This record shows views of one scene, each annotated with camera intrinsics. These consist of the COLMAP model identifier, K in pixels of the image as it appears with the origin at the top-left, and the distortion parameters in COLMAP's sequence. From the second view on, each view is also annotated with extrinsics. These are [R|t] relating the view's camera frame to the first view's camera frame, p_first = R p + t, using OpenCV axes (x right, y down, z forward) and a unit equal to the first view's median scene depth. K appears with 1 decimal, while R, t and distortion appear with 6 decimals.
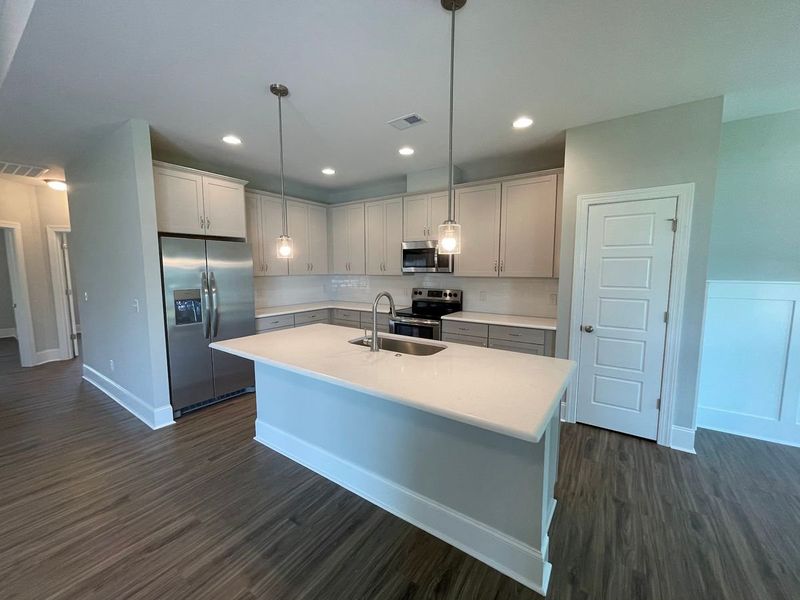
lens RADIAL K [[323.8, 0, 398.9], [0, 323.8, 299.7], [0, 0, 1]] dist [-0.004760, 0.002419]
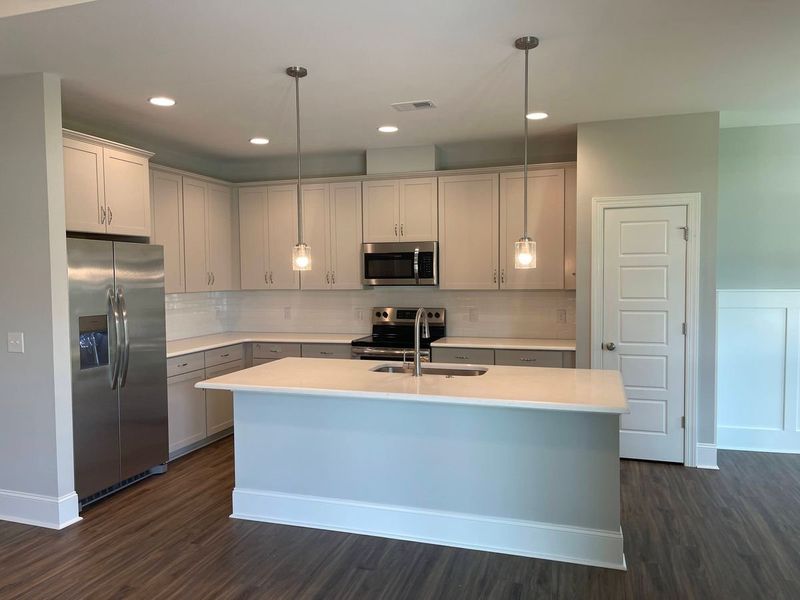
lens RADIAL K [[606.3, 0, 406.3], [0, 606.3, 298.3], [0, 0, 1]] dist [0.041261, -0.052778]
pose [[0.952575, -0.020473, 0.303614, -0.468640], [0.038526, 0.997820, -0.053588, 0.027850], [-0.301855, 0.062744, 0.951287, -0.442533]]
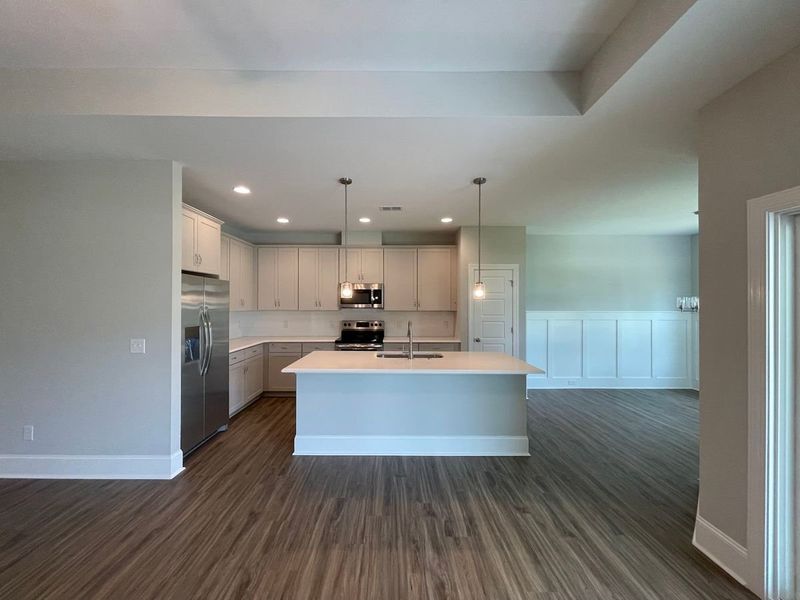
lens RADIAL K [[323.8, 0, 398.6], [0, 323.8, 298.1], [0, 0, 1]] dist [-0.004760, 0.002419]
pose [[0.816615, 0.011499, 0.577068, -0.792941], [0.054370, 0.993823, -0.096743, 0.013069], [-0.574616, 0.110377, 0.810946, -0.189642]]
